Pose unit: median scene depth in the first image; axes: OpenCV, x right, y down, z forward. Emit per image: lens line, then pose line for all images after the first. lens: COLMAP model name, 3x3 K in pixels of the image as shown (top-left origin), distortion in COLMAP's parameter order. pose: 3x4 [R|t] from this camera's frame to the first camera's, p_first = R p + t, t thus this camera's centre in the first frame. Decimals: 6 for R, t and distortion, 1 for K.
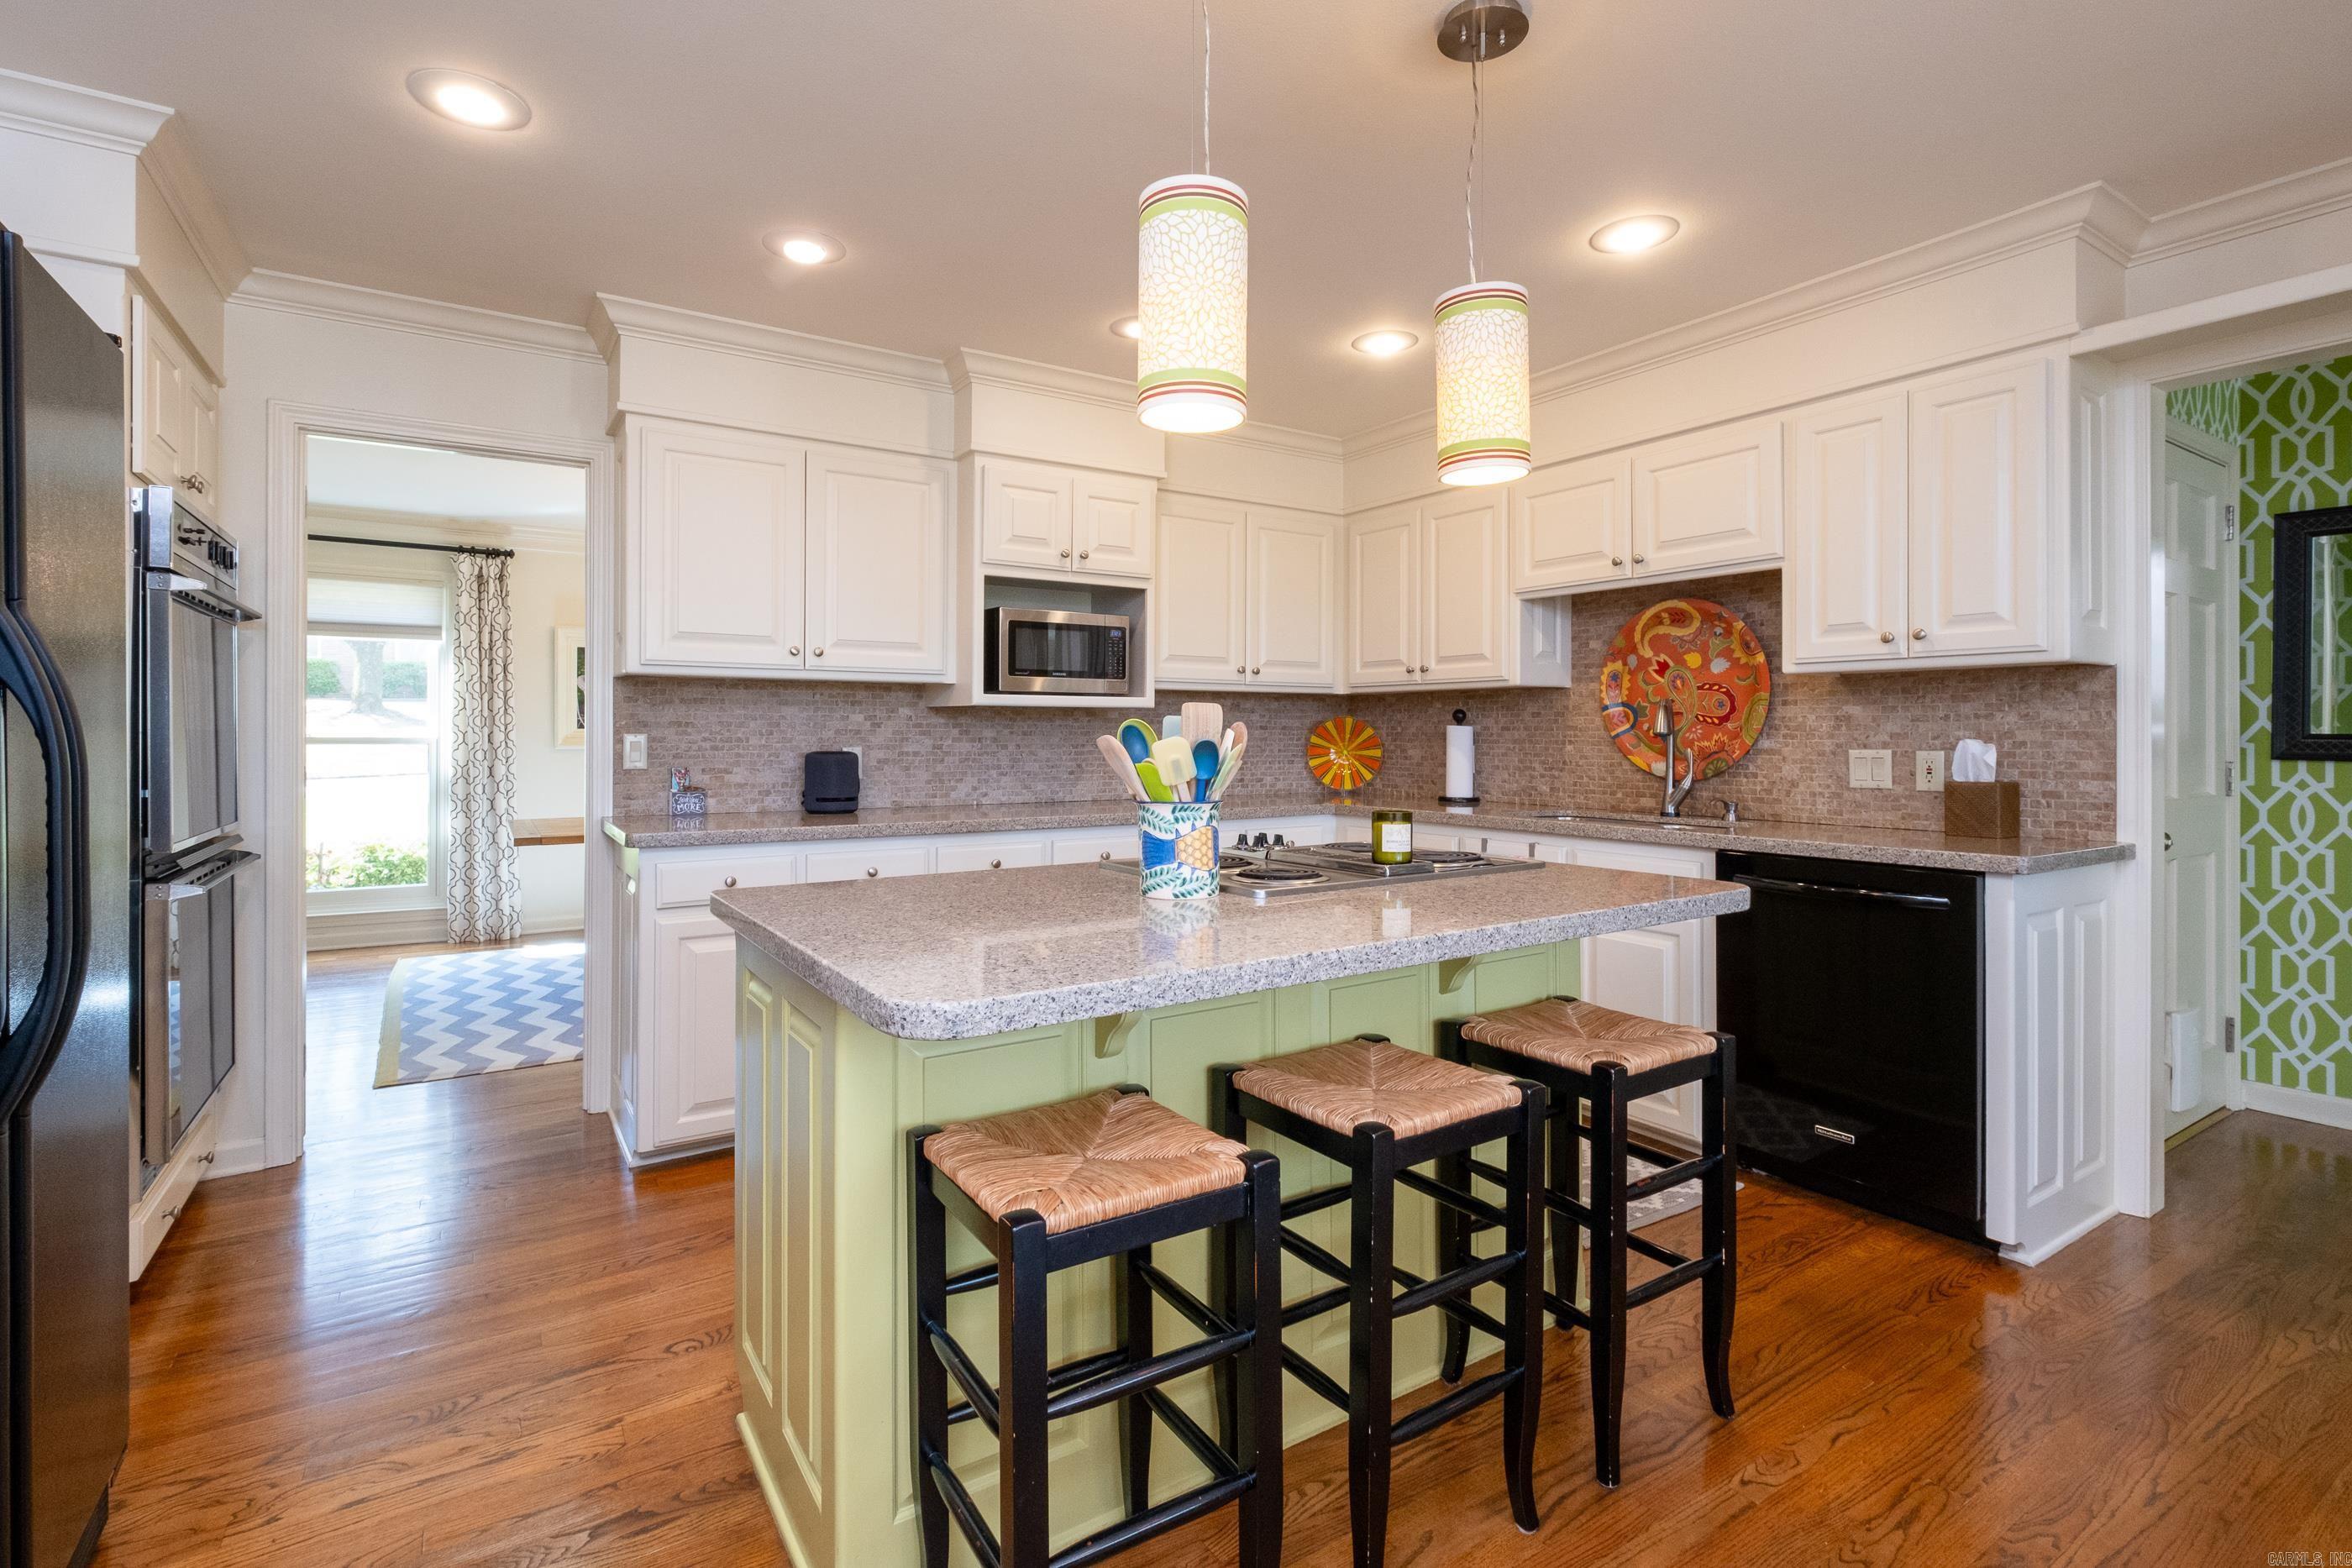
lens RADIAL K [[1074.8, 0, 1156.1], [0, 1074.8, 737.0], [0, 0, 1]] dist [-0.002342, 0.000415]
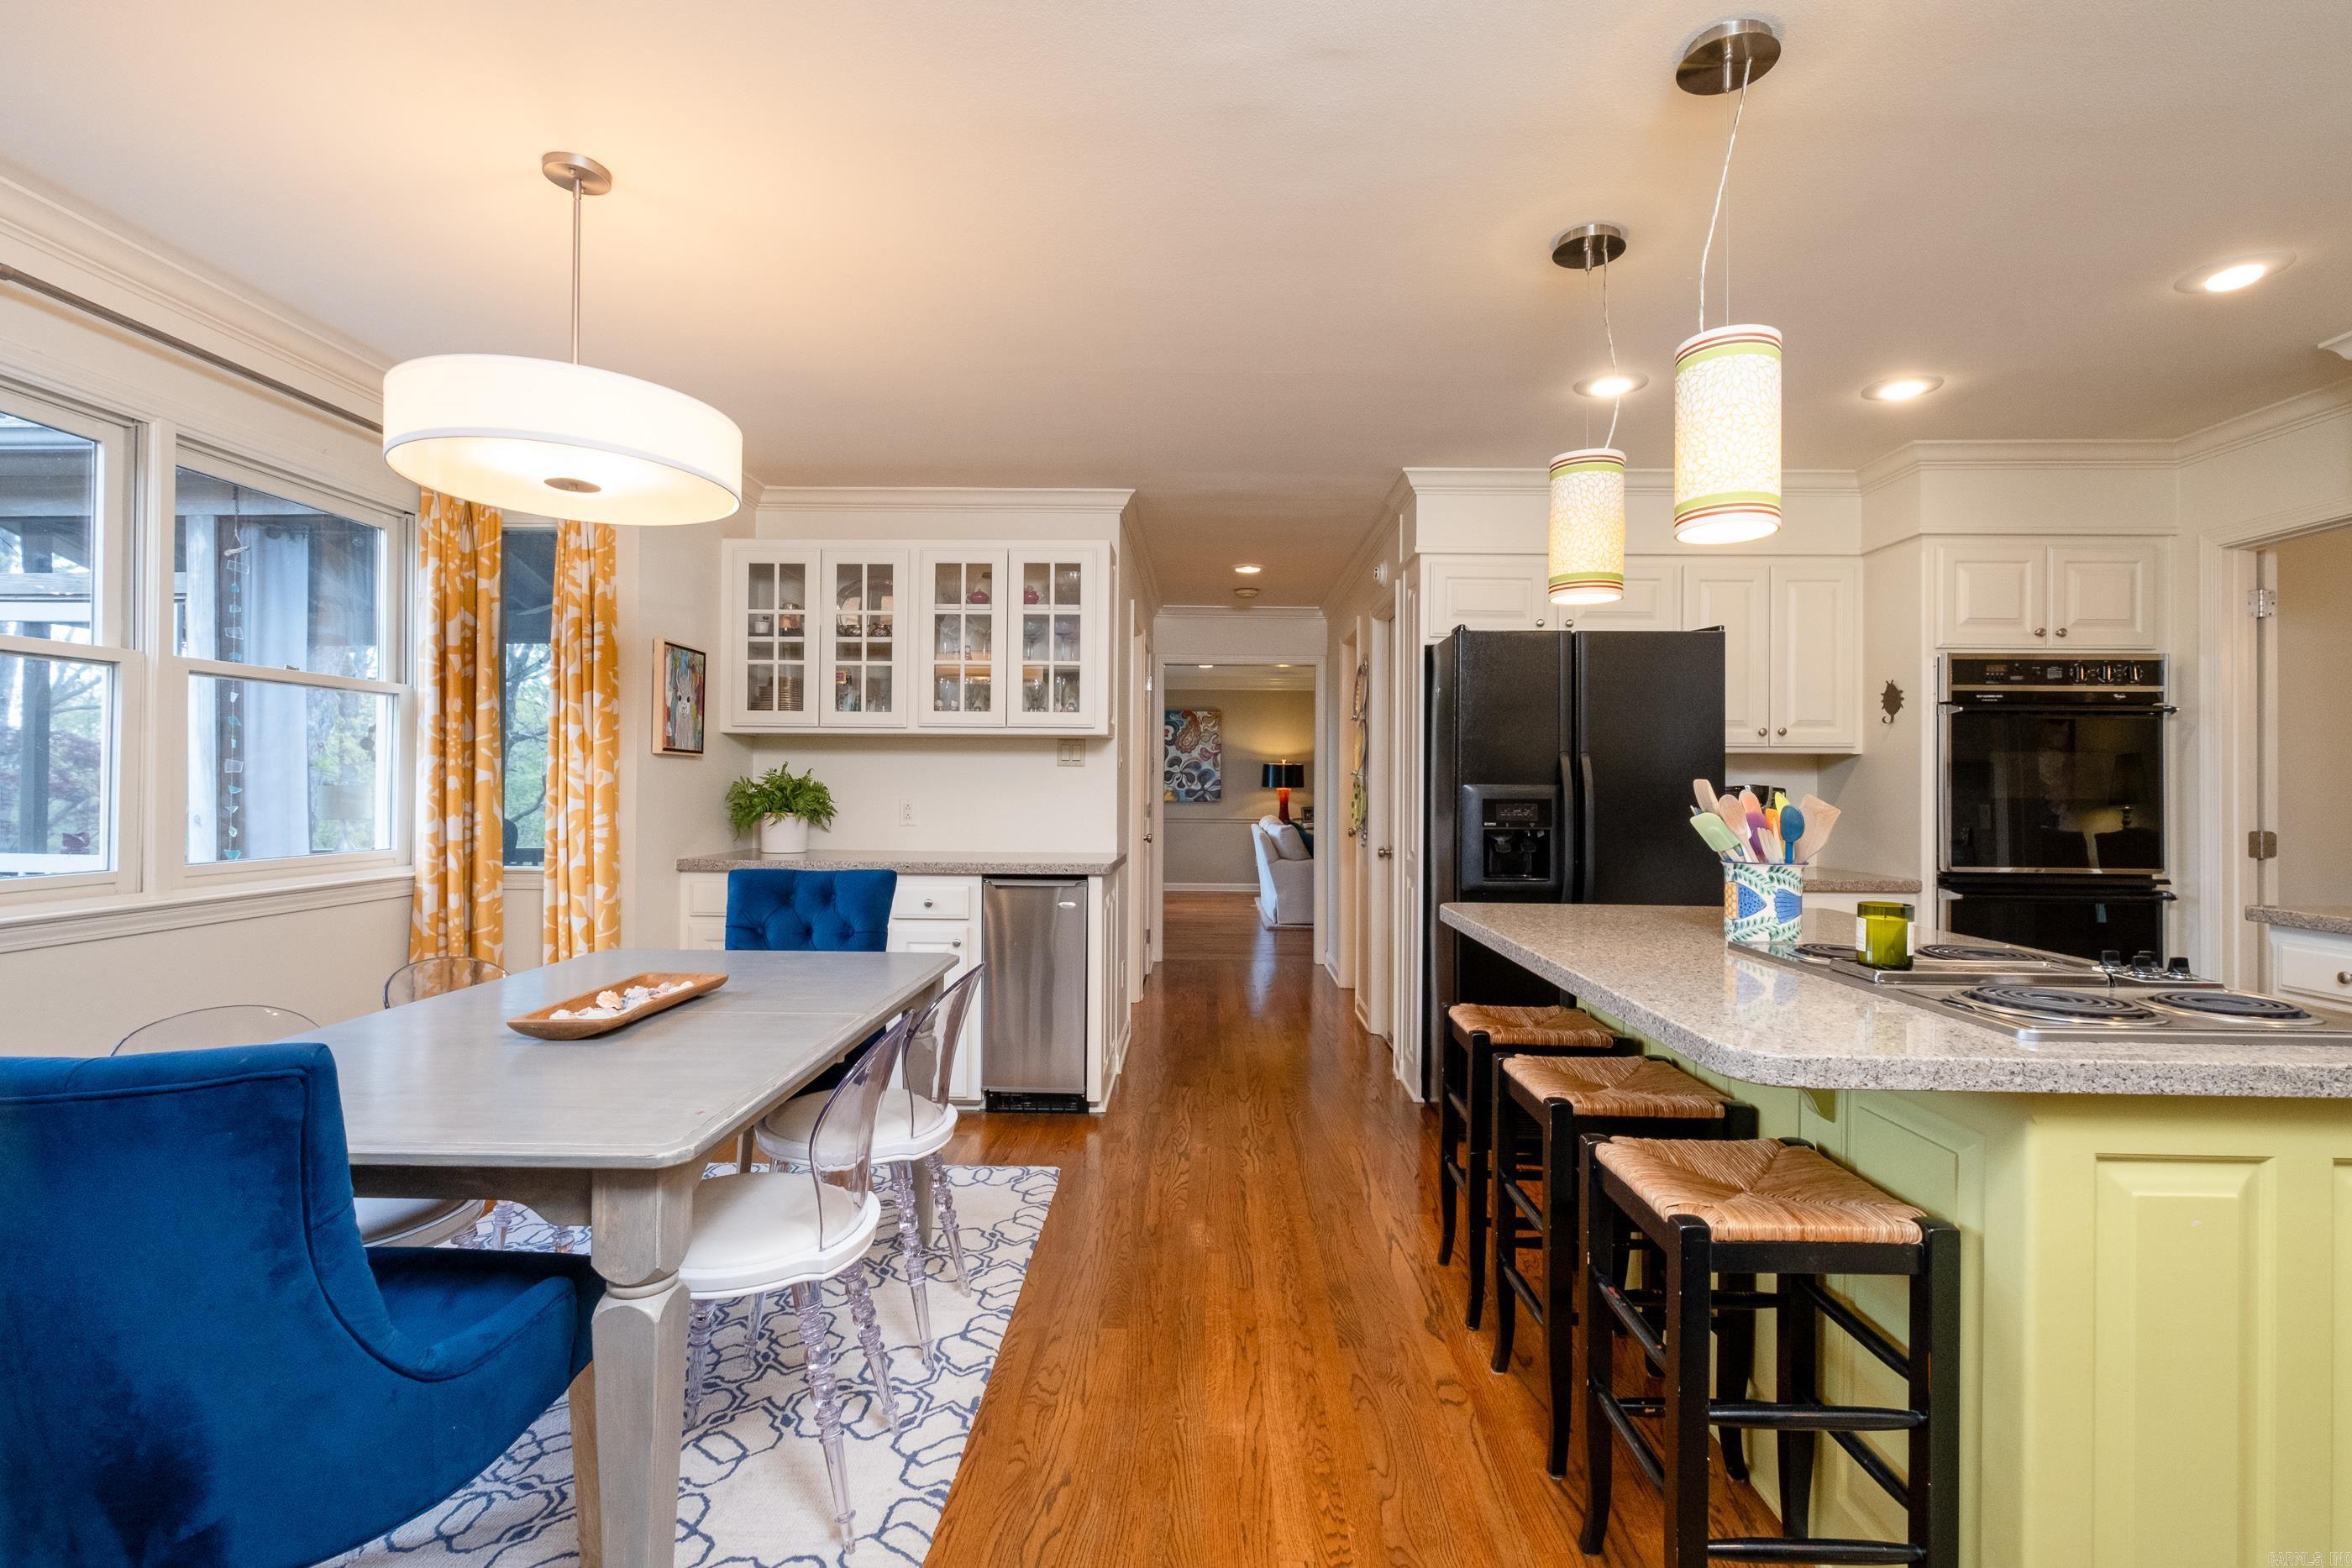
lens RADIAL K [[1099.0, 0, 1187.3], [0, 1099.0, 783.6], [0, 0, 1]] dist [-0.000284, 0.000412]
pose [[-0.553132, -0.005323, -0.833077, 0.679353], [-0.008895, 0.999960, -0.000484, -0.010534], [0.833046, 0.007143, -0.553157, 0.562040]]
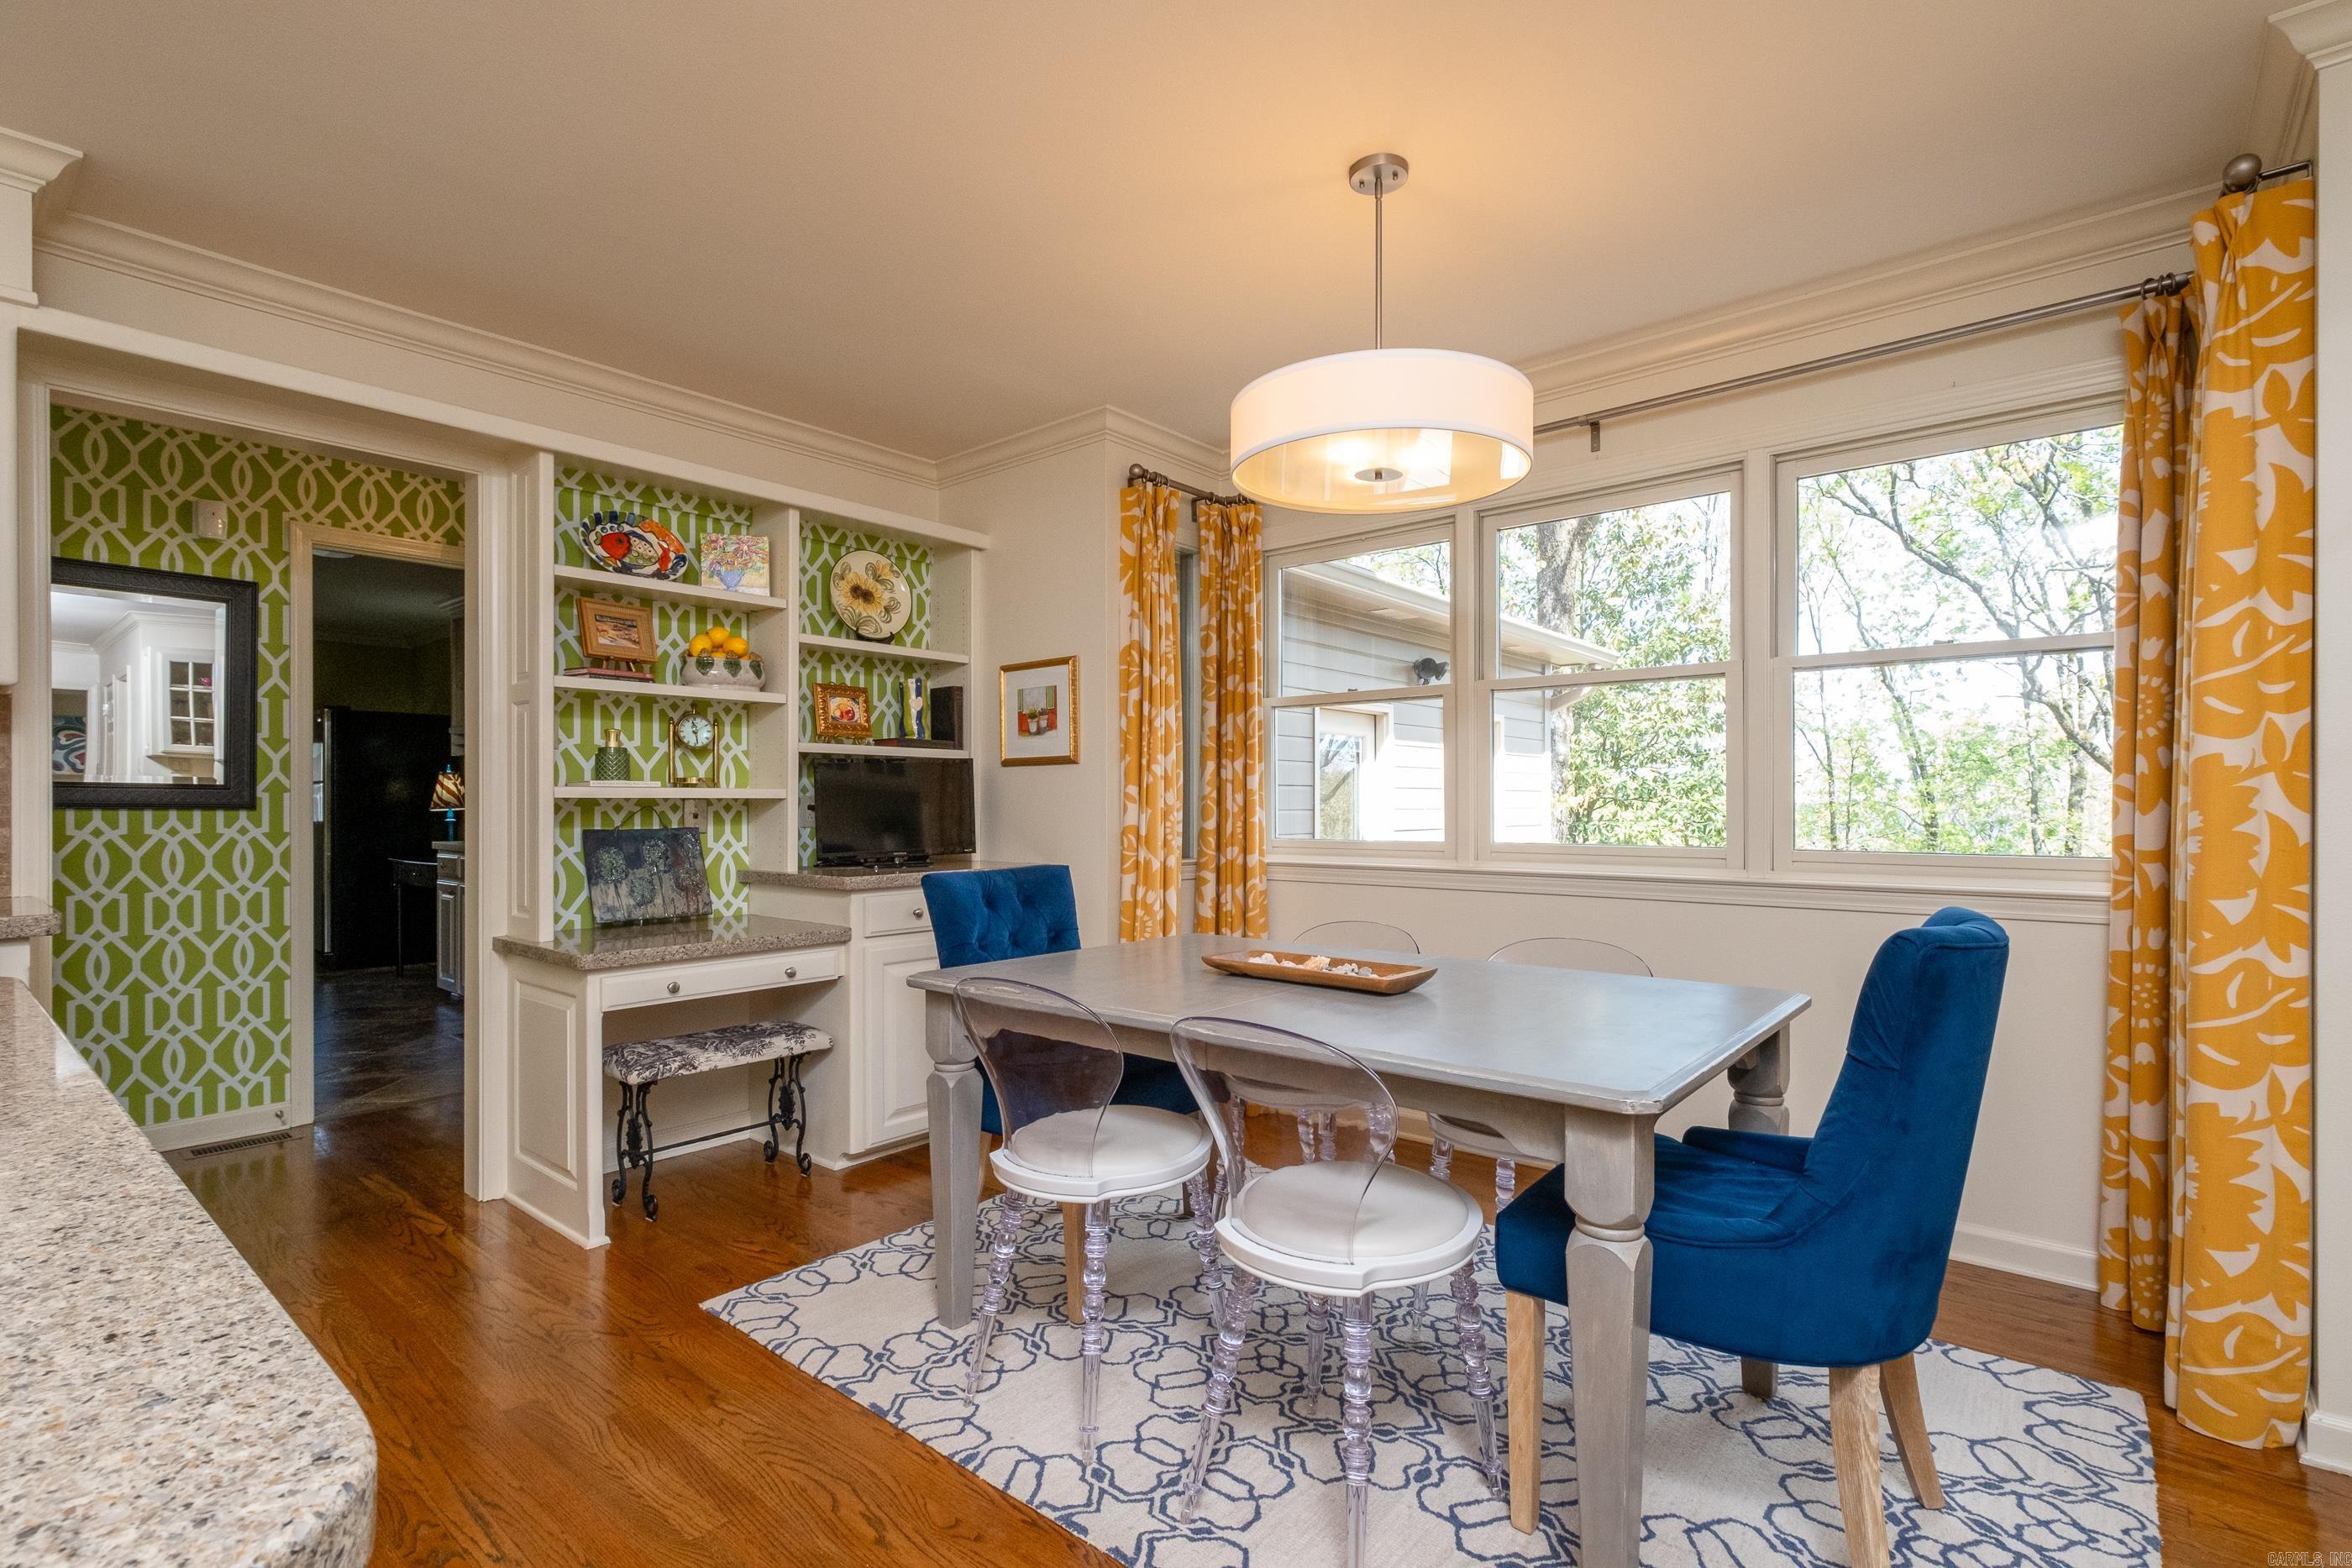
lens RADIAL K [[1074.8, 0, 1191.6], [0, 1074.8, 807.5], [0, 0, 1]] dist [-0.002342, 0.000415]
pose [[-0.306868, -0.007280, 0.951724, -0.162543], [0.001383, 0.999966, 0.008095, 0.013400], [-0.951751, 0.003800, -0.306847, 0.248160]]
